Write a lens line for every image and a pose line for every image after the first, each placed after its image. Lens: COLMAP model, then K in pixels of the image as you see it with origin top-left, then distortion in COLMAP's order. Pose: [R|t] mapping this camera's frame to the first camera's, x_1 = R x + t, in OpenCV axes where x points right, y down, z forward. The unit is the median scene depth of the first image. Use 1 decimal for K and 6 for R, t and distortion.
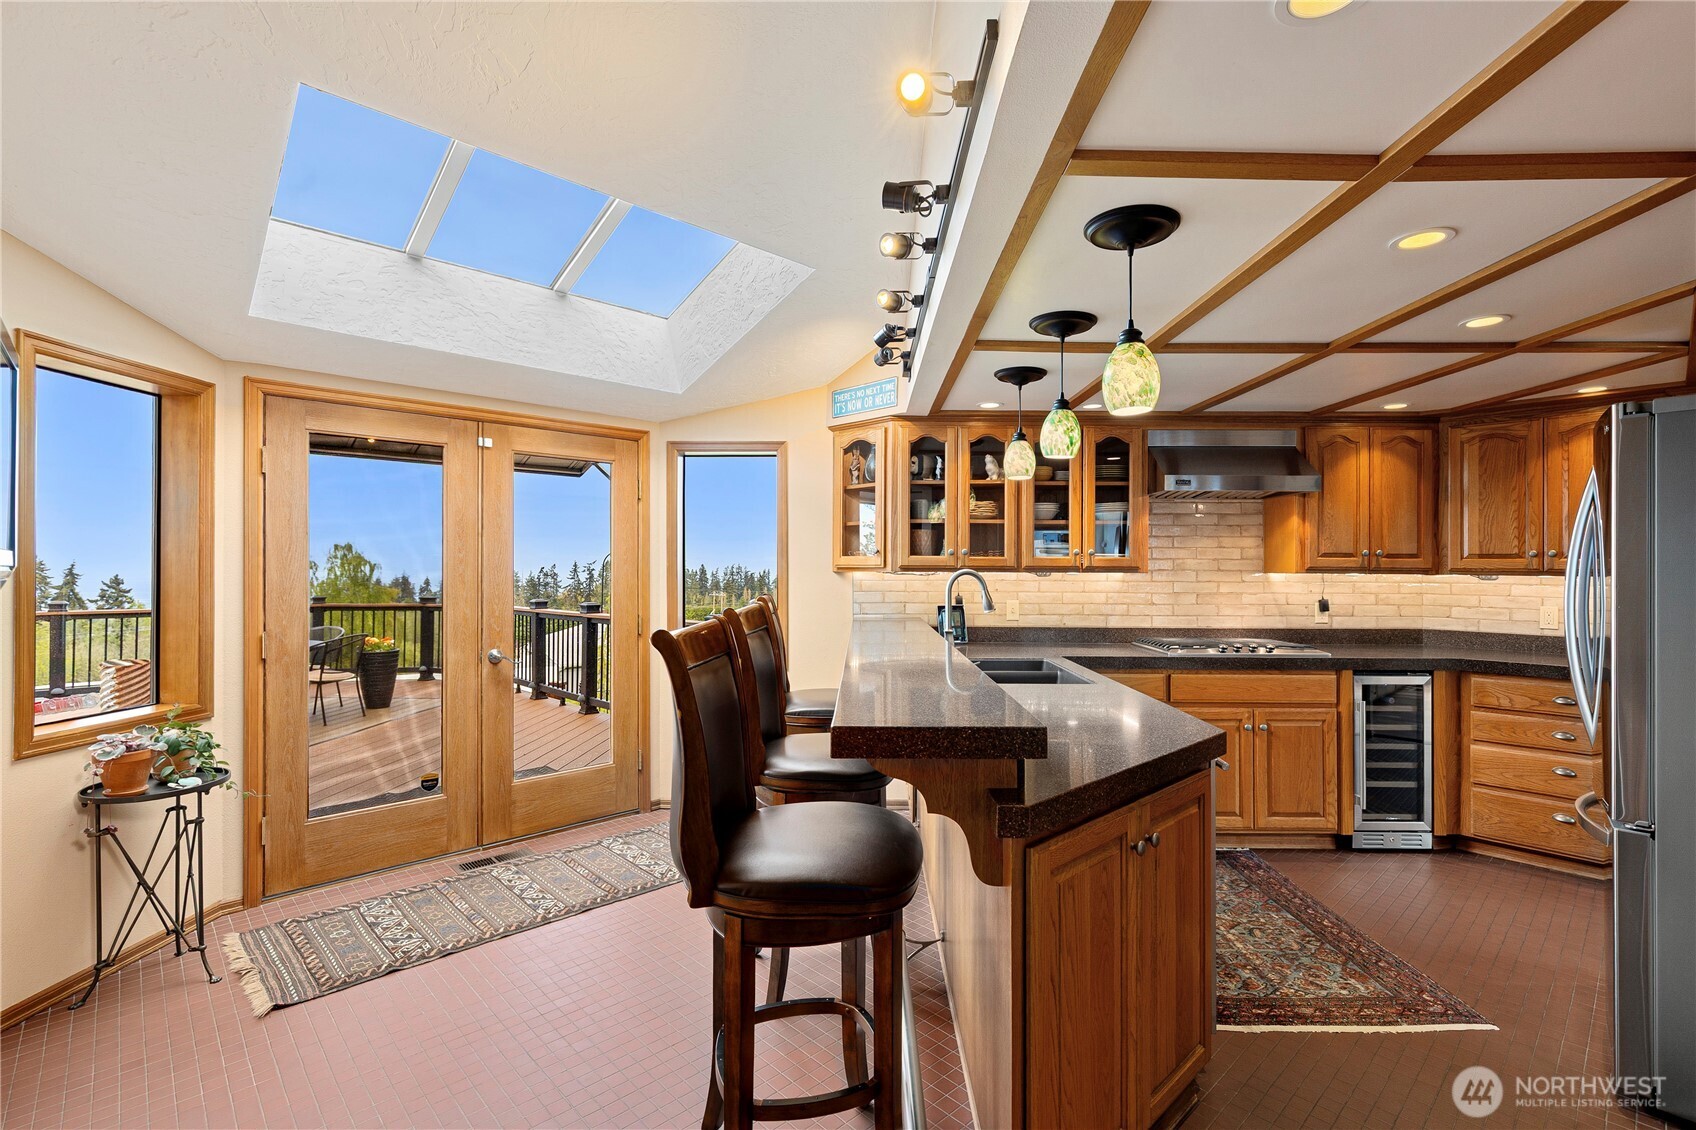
lens RADIAL K [[771.4, 0, 859.1], [0, 771.4, 566.6], [0, 0, 1]] dist [0.005525, -0.000474]
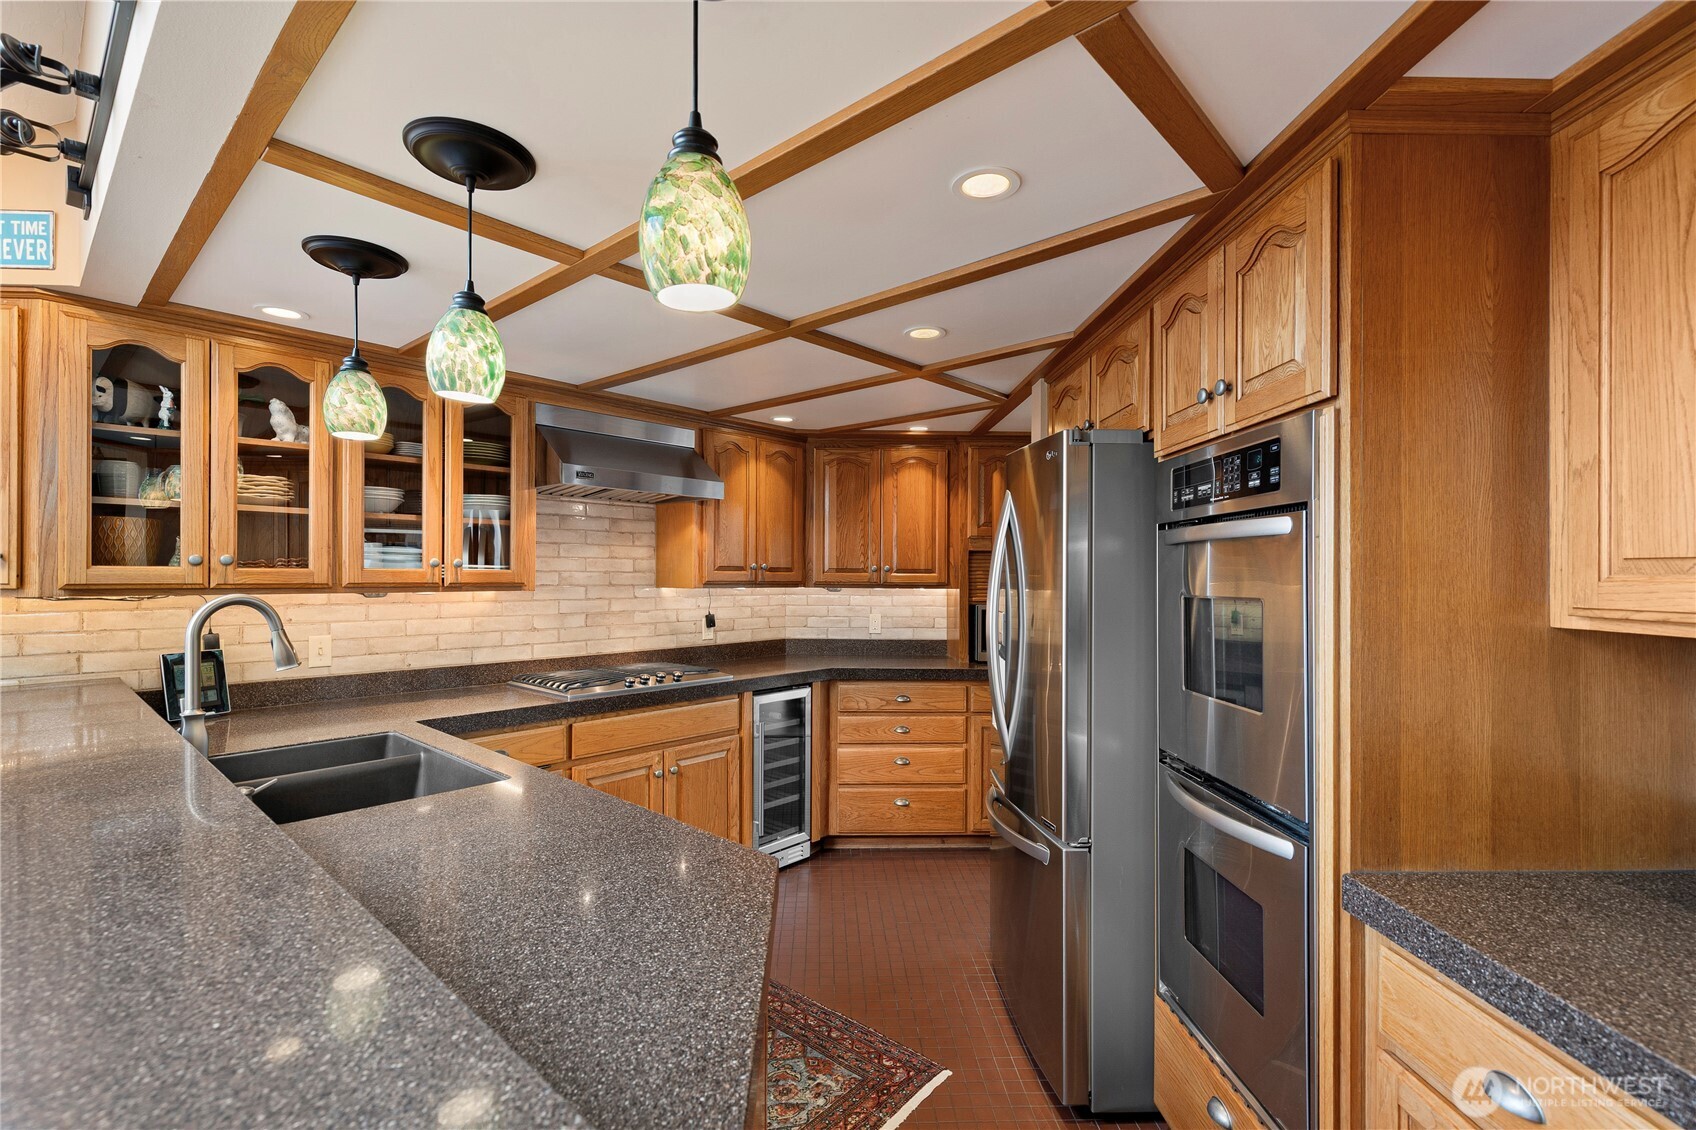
lens RADIAL K [[771.4, 0, 859.6], [0, 771.4, 574.4], [0, 0, 1]] dist [0.005525, -0.000474]
pose [[0.669863, -0.000162, 0.742484, 0.024279], [-0.003265, 0.999990, 0.003165, -0.011603], [-0.742477, -0.004544, 0.669856, 0.260250]]
